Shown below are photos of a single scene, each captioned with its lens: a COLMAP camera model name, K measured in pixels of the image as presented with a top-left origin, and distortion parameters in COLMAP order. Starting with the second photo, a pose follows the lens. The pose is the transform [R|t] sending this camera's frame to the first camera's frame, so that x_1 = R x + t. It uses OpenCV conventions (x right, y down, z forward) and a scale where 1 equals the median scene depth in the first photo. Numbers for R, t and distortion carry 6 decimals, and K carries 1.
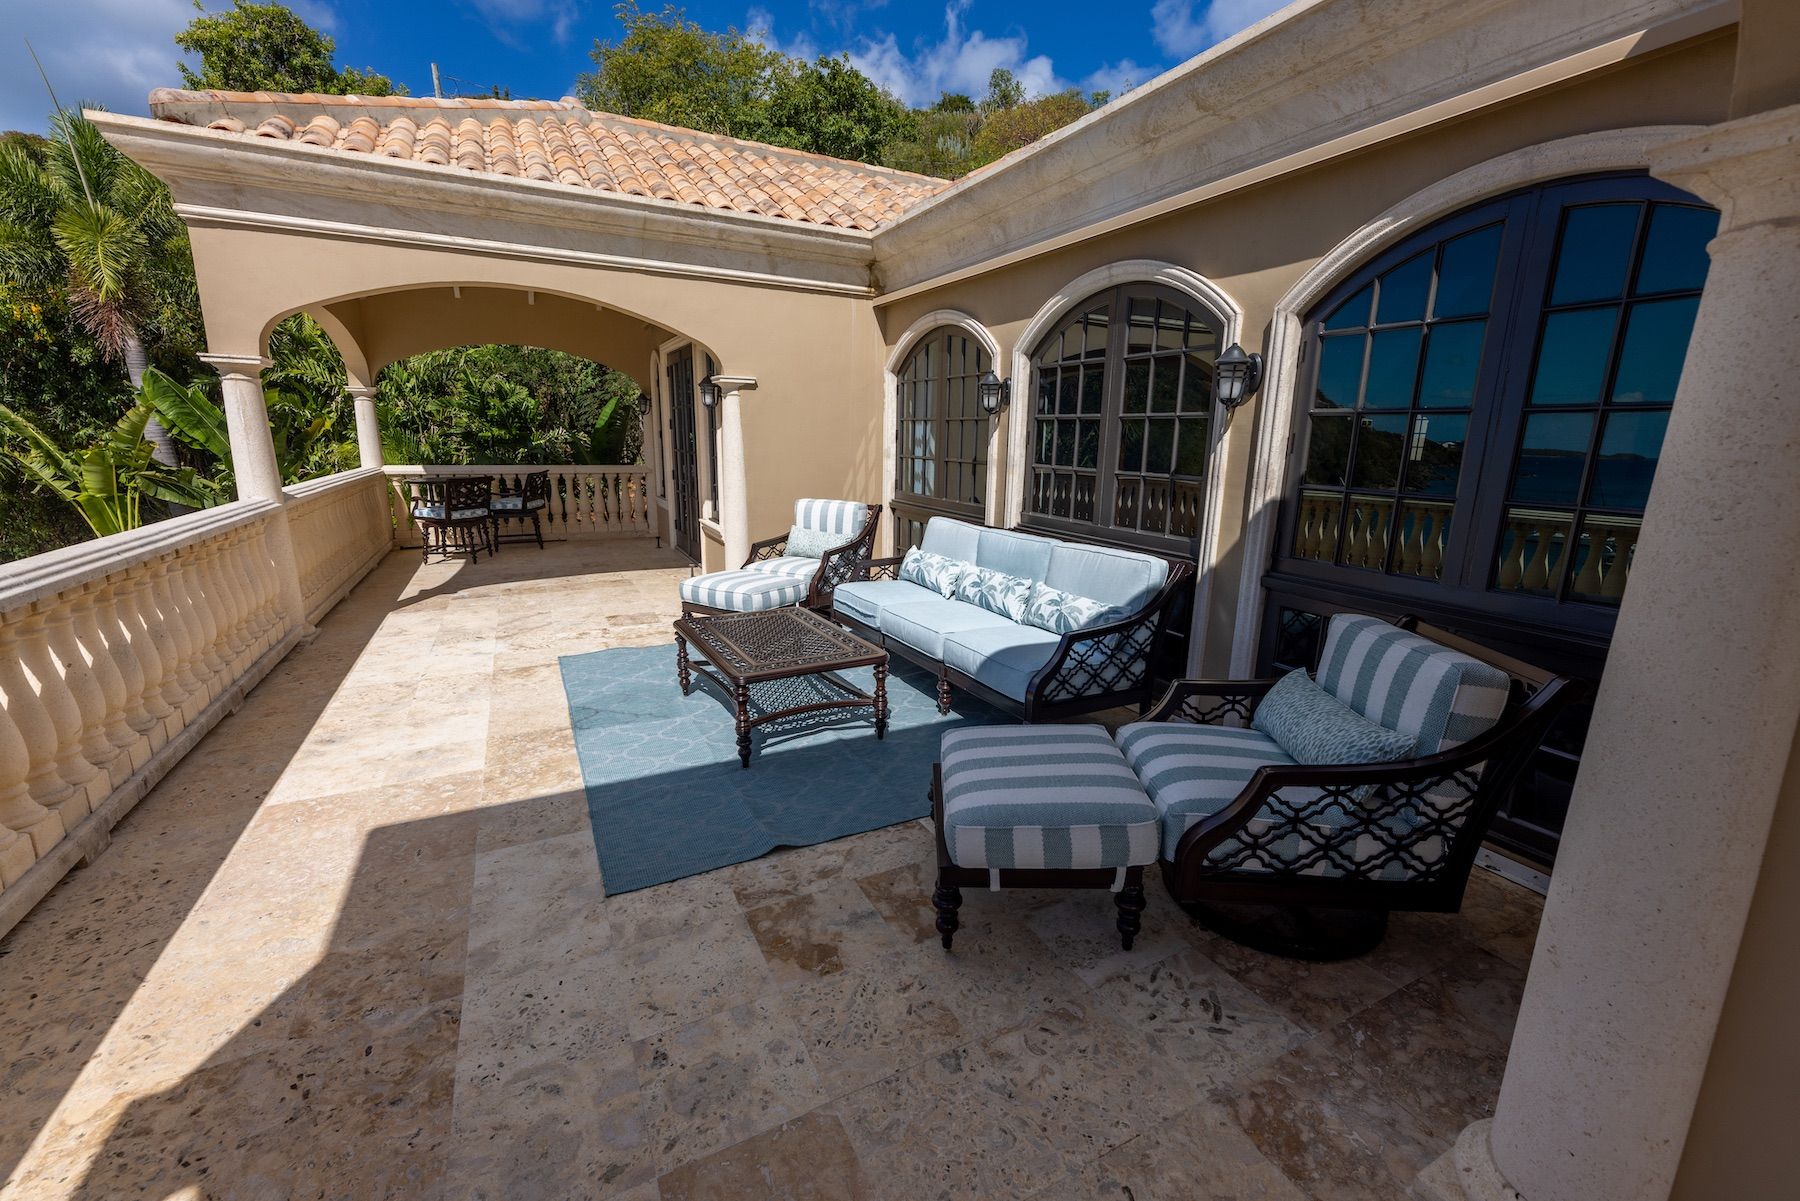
lens RADIAL K [[726.8, 0, 900.6], [0, 726.8, 604.5], [0, 0, 1]] dist [-0.001549, 0.000272]
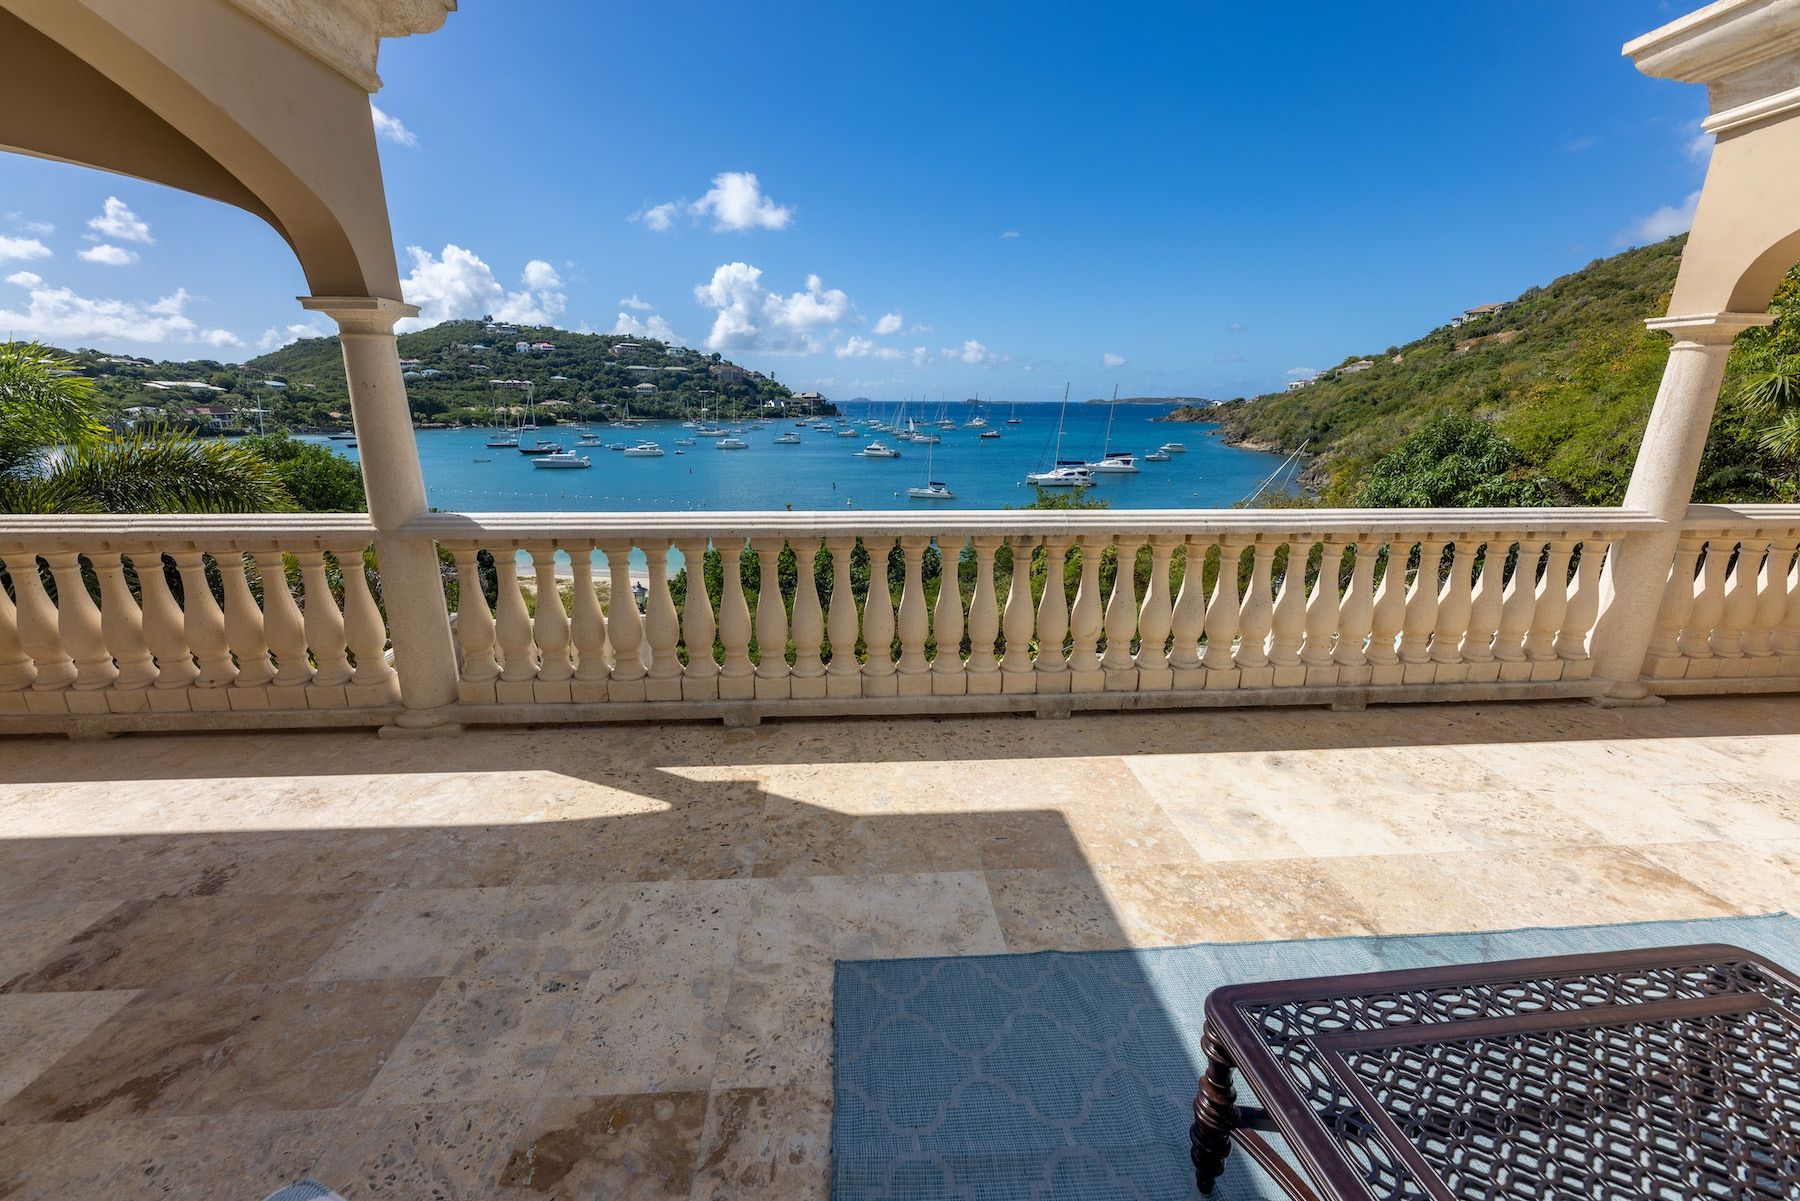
lens RADIAL K [[726.8, 0, 894.8], [0, 726.8, 608.9], [0, 0, 1]] dist [-0.001549, 0.000272]
pose [[-0.385315, 0.232149, -0.893106, 0.179544], [-0.222608, 0.915870, 0.334106, -0.212605], [0.895532, 0.327549, -0.301221, 0.925851]]
